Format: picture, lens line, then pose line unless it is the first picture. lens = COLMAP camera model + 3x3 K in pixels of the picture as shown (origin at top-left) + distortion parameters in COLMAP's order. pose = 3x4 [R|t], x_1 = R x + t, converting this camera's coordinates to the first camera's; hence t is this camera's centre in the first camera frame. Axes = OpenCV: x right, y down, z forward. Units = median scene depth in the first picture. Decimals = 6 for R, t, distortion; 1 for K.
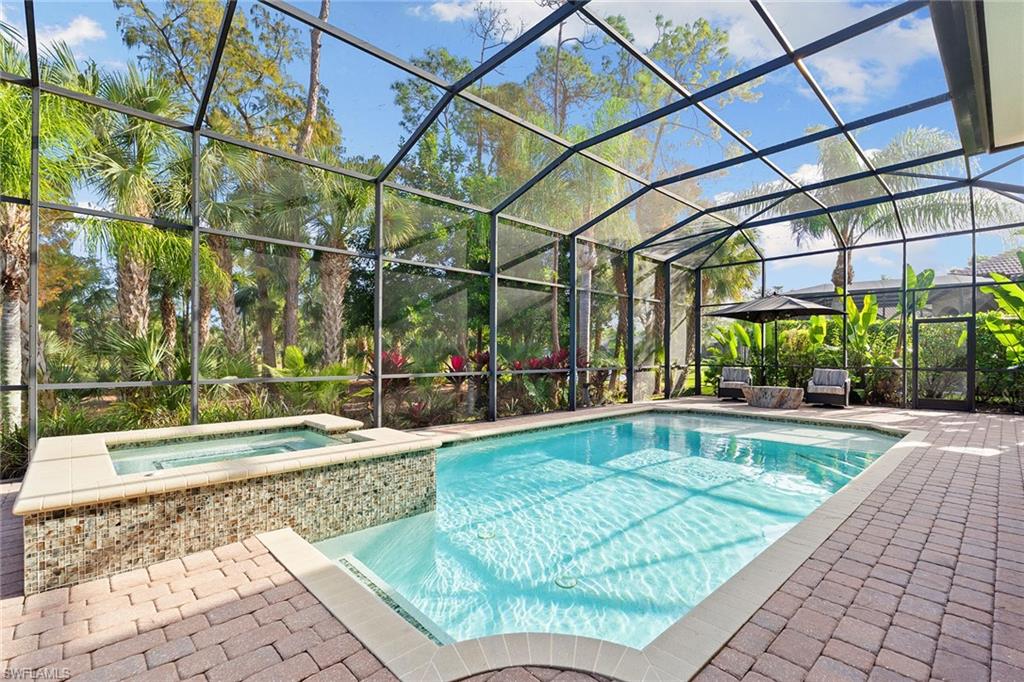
lens RADIAL K [[463.9, 0, 505.8], [0, 463.9, 358.5], [0, 0, 1]] dist [-0.001288, 0.000848]
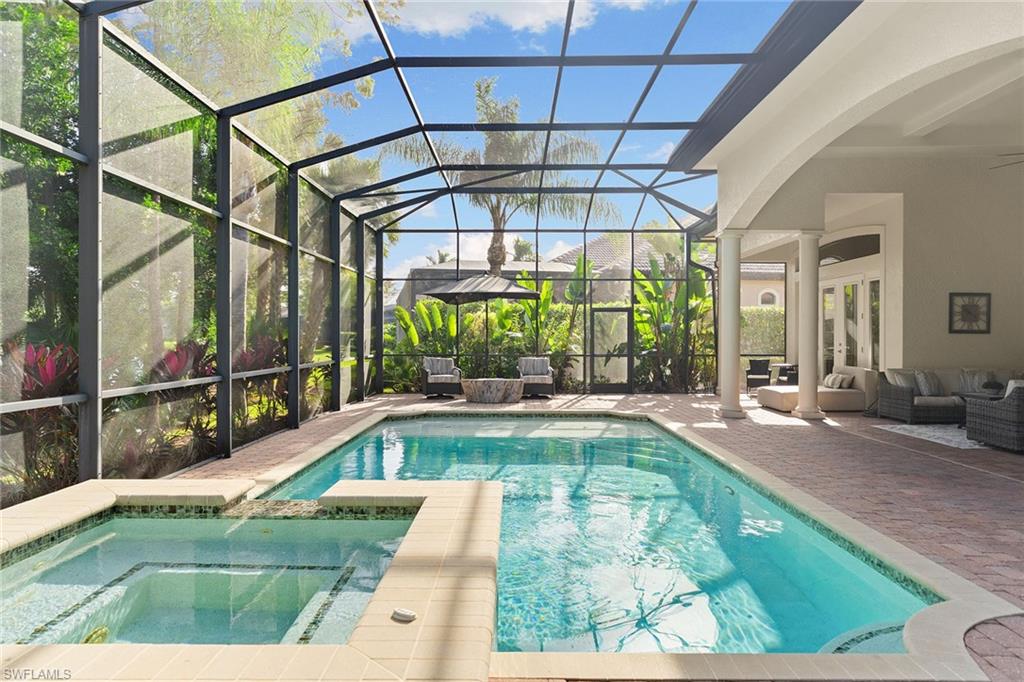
lens RADIAL K [[662.2, 0, 502.9], [0, 662.2, 337.0], [0, 0, 1]] dist [-0.011187, 0.010344]
pose [[0.690790, -0.001373, 0.723054, -0.365091], [0.005485, 0.999979, -0.003342, -0.016179], [-0.723034, 0.006275, 0.690784, 0.128490]]
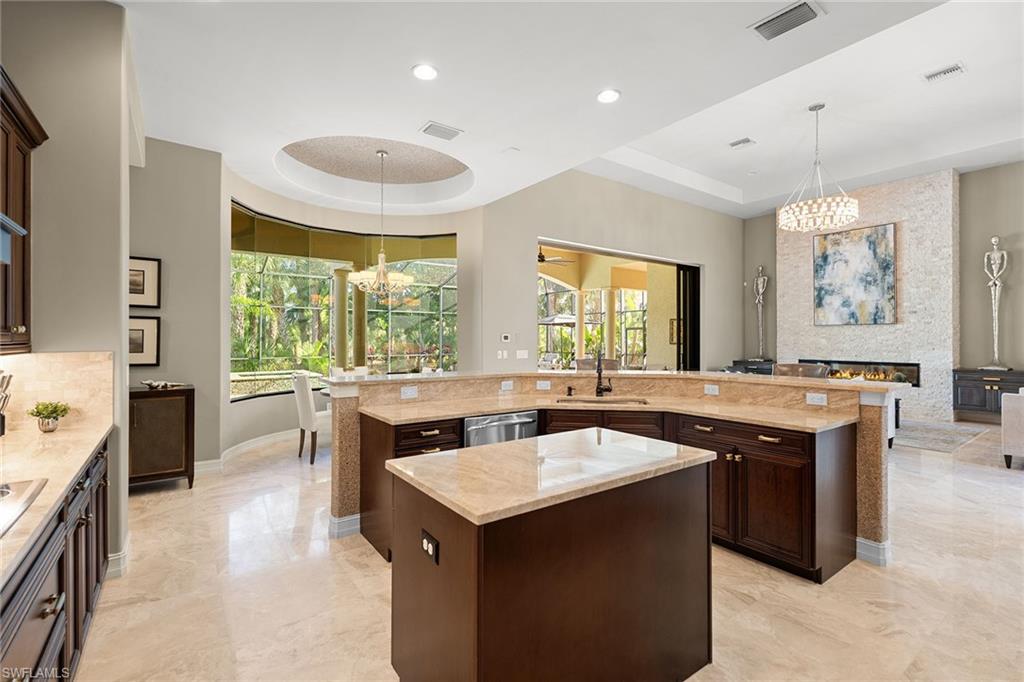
lens RADIAL K [[463.9, 0, 506.7], [0, 463.9, 338.1], [0, 0, 1]] dist [-0.001288, 0.000848]
pose [[0.991321, -0.001530, -0.131455, 0.745349], [0.000465, 0.999967, -0.008137, -0.030013], [0.131463, 0.008005, 0.991289, -1.009396]]
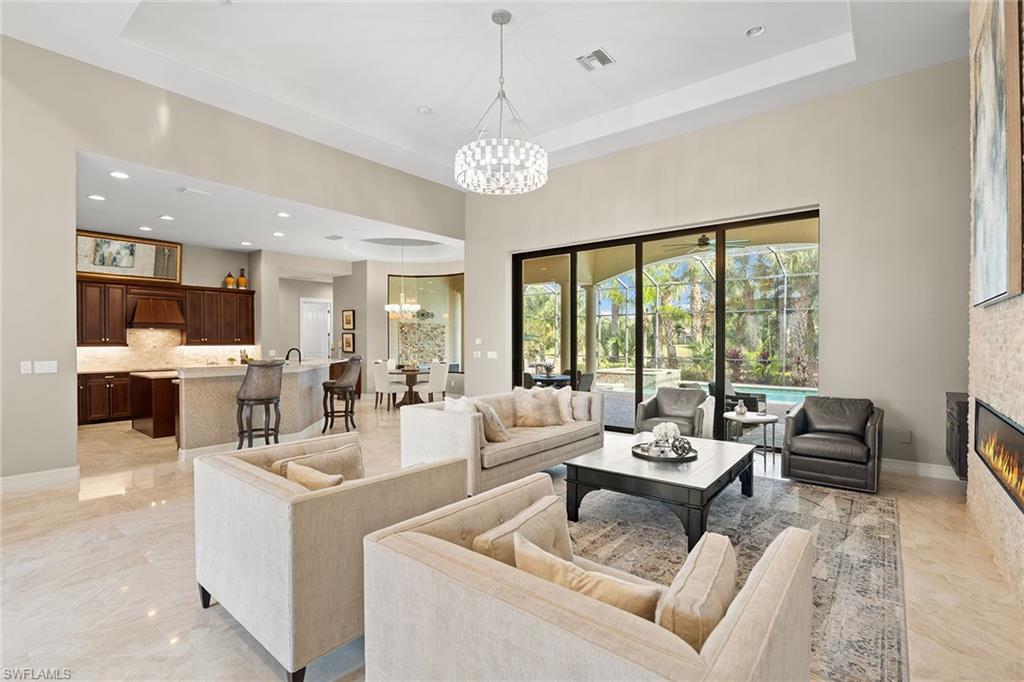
lens RADIAL K [[463.9, 0, 495.7], [0, 463.9, 343.9], [0, 0, 1]] dist [-0.001288, 0.000848]
pose [[0.119071, 0.004225, -0.992877, 1.571667], [-0.004924, 0.999981, 0.003665, -0.033828], [0.992874, 0.004452, 0.119089, -0.353614]]
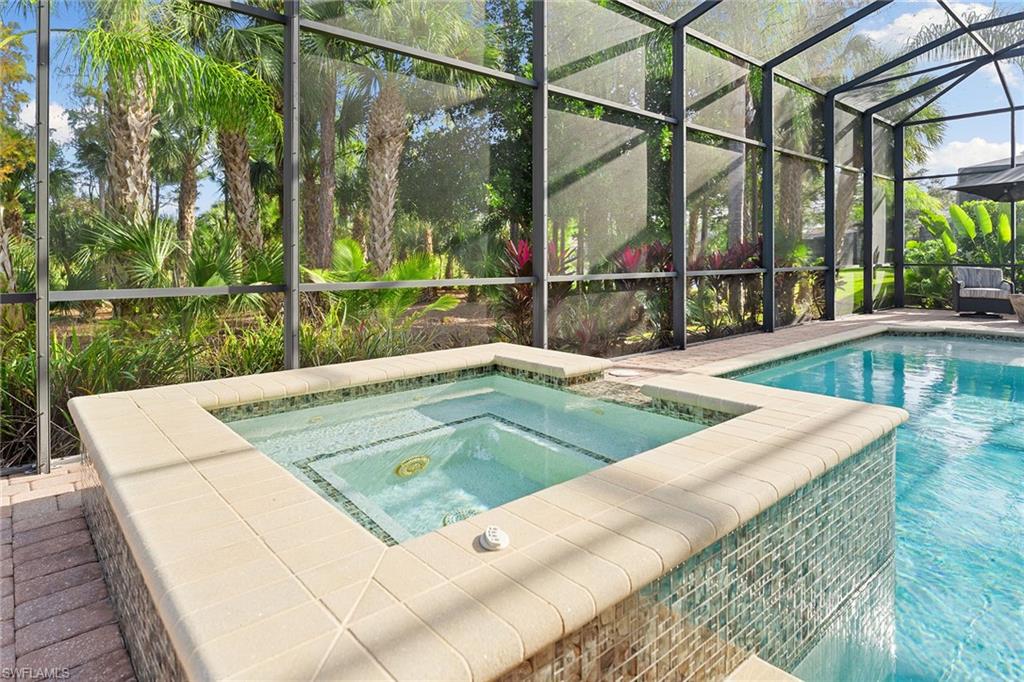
lens RADIAL K [[580.0, 0, 494.8], [0, 580.0, 263.7], [0, 0, 1]] dist [-0.016988, 0.000946]
pose [[0.999005, -0.003880, -0.044428, -0.224954], [0.004062, 0.999984, 0.004009, 0.011009], [0.044412, -0.004186, 0.999005, 0.171930]]
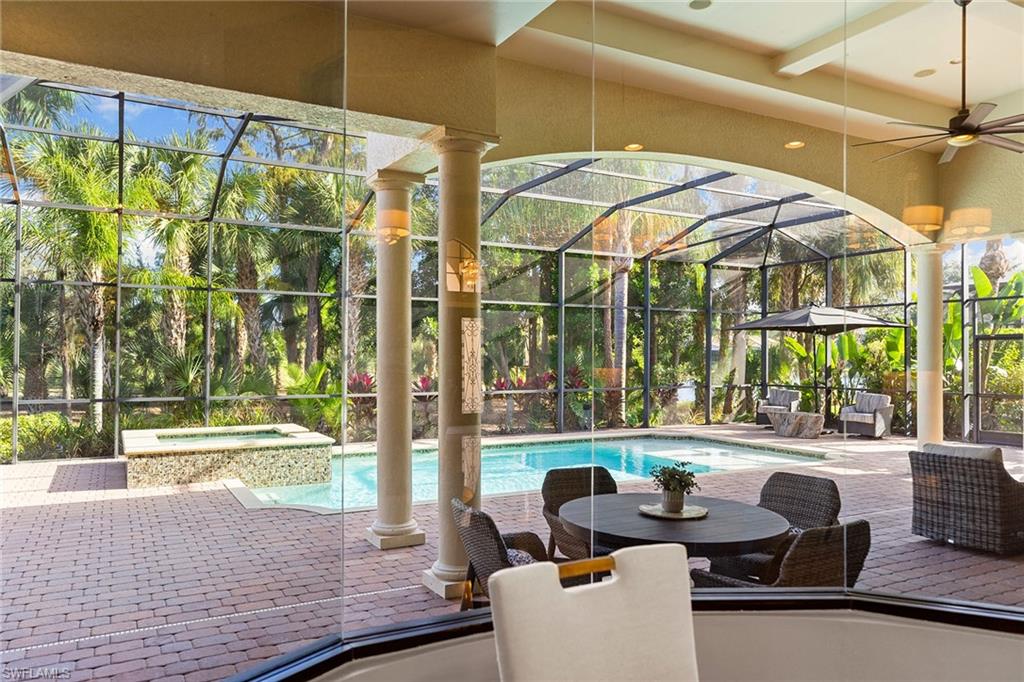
lens RADIAL K [[736.1, 0, 499.5], [0, 736.1, 356.4], [0, 0, 1]] dist [-0.008194, 0.013520]
pose [[0.964486, 0.001993, -0.264128, 0.451829], [-0.003778, 0.999973, -0.006253, -0.038103], [0.264108, 0.007029, 0.964467, -0.537926]]
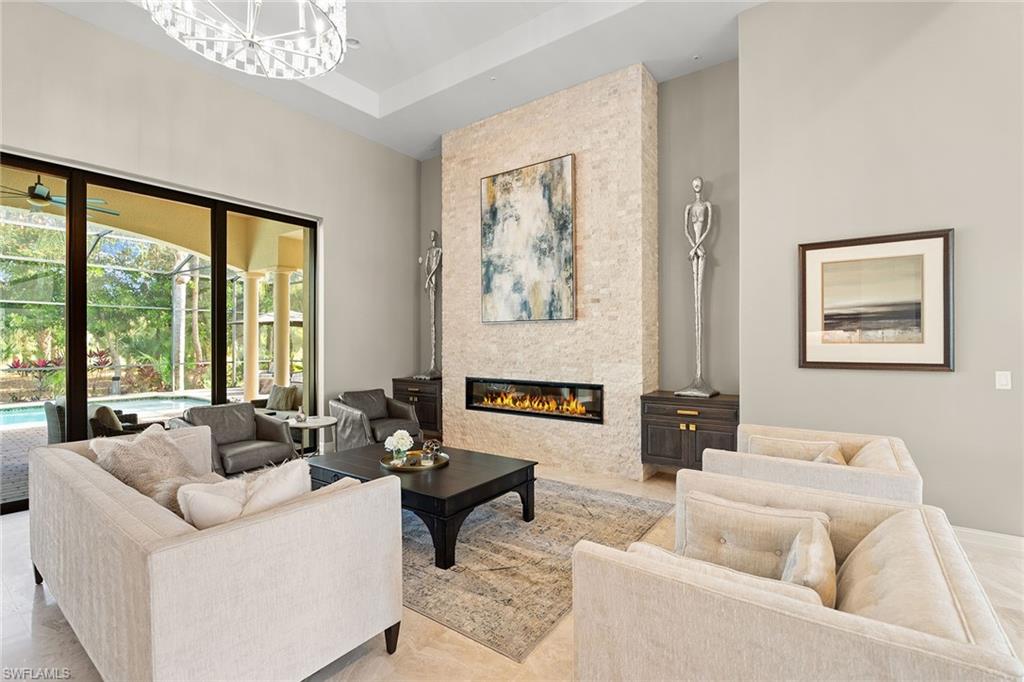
lens RADIAL K [[463.9, 0, 509.2], [0, 463.9, 339.6], [0, 0, 1]] dist [-0.001288, 0.000848]
pose [[0.983276, 0.000518, 0.182122, 1.188114], [0.001827, 0.999918, -0.012708, -0.034109], [-0.182114, 0.012828, 0.983194, -0.554670]]
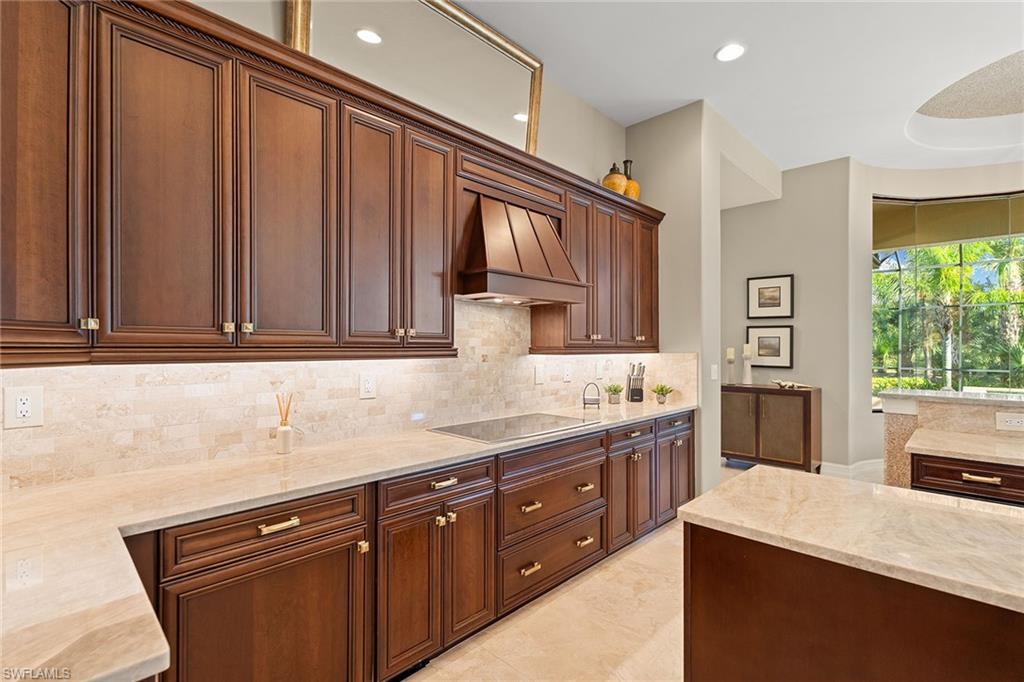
lens RADIAL K [[463.9, 0, 513.3], [0, 463.9, 345.0], [0, 0, 1]] dist [-0.001288, 0.000848]
pose [[0.042877, -0.006531, -0.999059, 0.855868], [-0.006176, 0.999958, -0.006802, -0.027277], [0.999061, 0.006462, 0.042834, -0.930957]]
